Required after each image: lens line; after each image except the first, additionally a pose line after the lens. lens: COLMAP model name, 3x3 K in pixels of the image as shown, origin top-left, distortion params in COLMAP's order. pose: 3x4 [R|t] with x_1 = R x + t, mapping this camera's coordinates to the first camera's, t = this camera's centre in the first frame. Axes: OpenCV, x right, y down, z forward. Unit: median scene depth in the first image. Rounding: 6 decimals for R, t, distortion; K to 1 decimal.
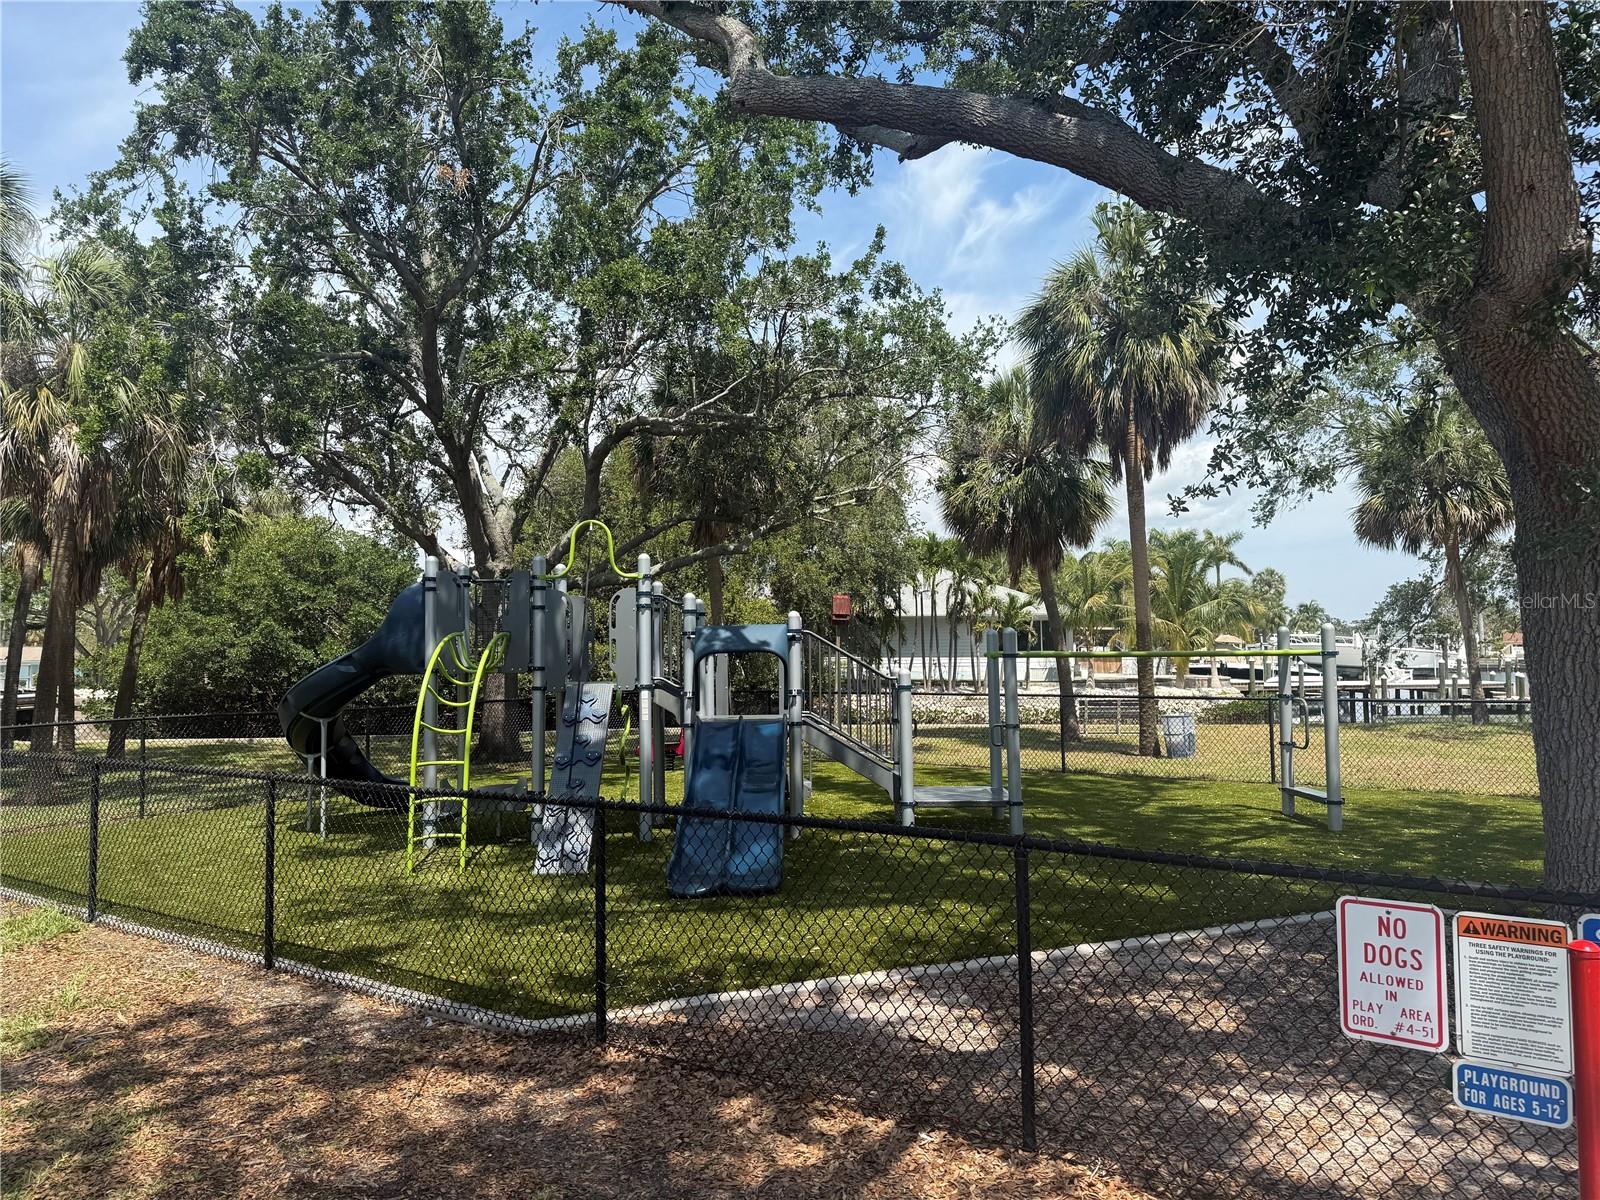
lens RADIAL K [[1104.8, 0, 800.0], [0, 1104.8, 600.0], [0, 0, 1]] dist [-0.000163, -0.001538]
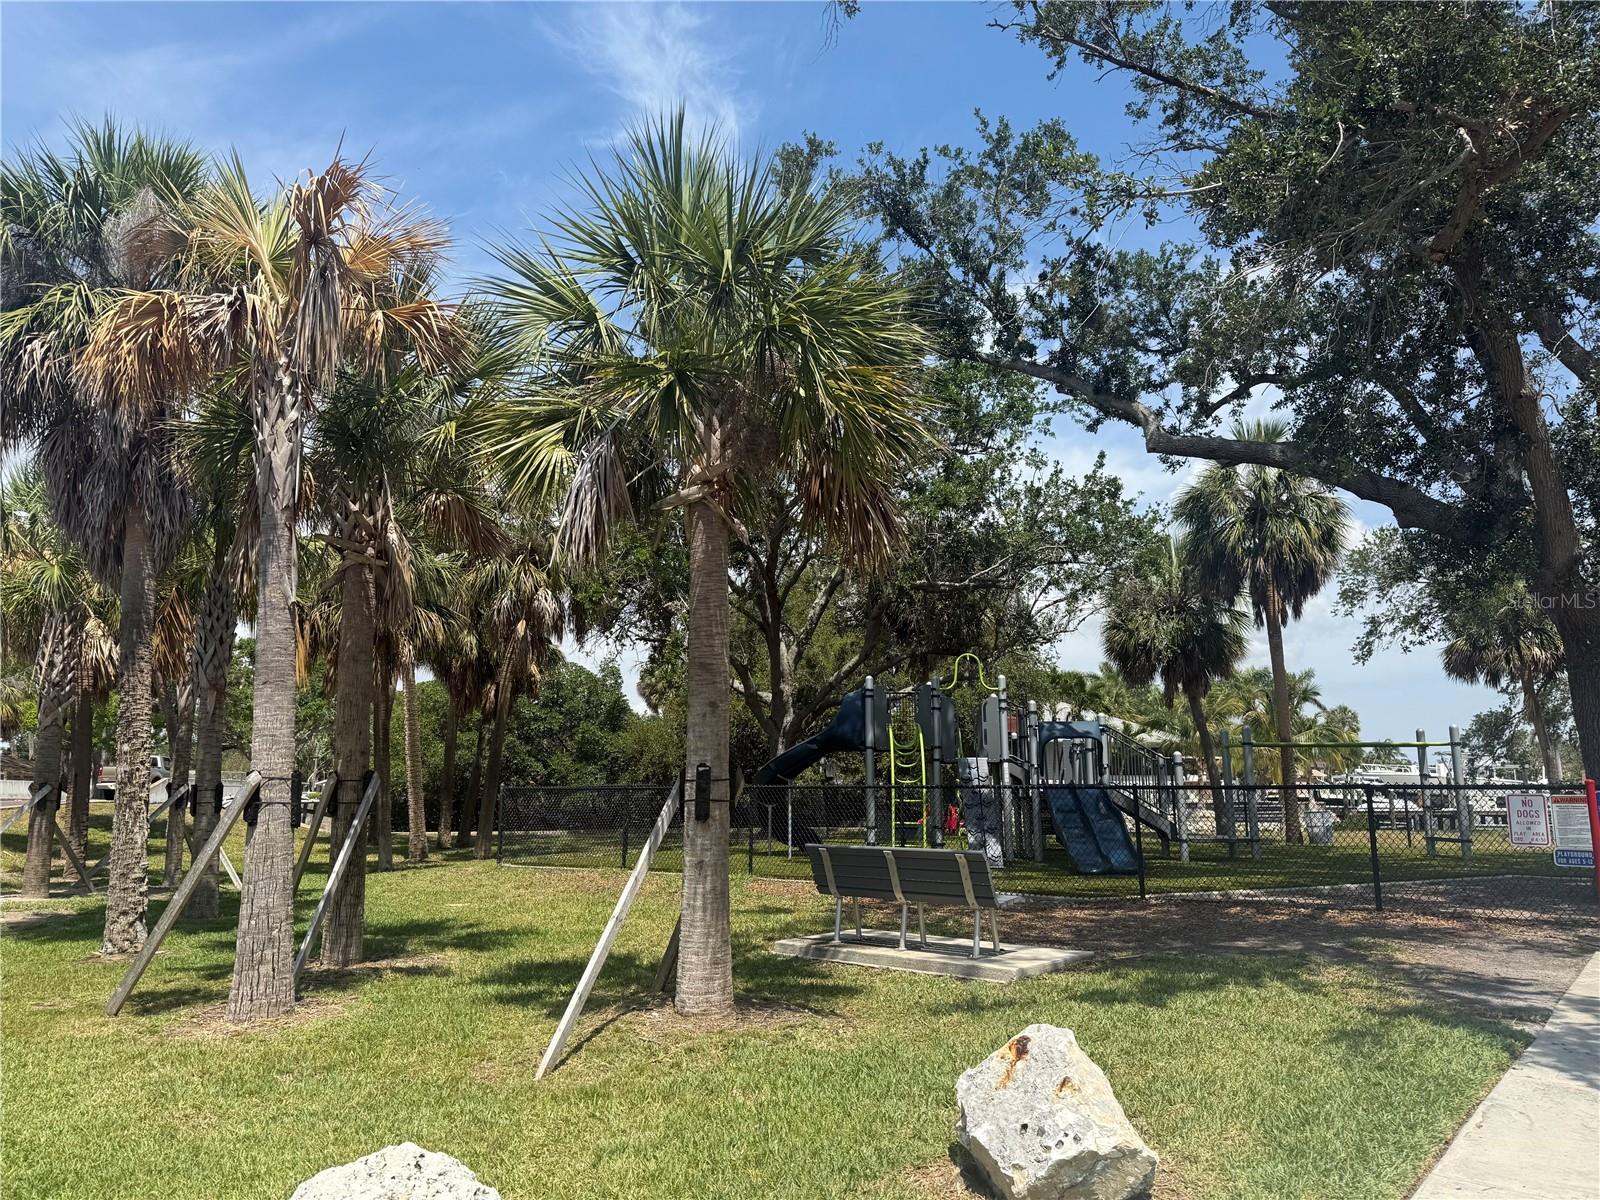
lens RADIAL K [[1202.1, 0, 800.0], [0, 1202.1, 600.0], [0, 0, 1]] dist [0.056490, 0.000439]
pose [[0.999973, 0.007305, 0.001053, -0.230062], [-0.007130, 0.992994, -0.117949, 0.030010], [-0.001908, 0.117939, 0.993019, -0.378701]]
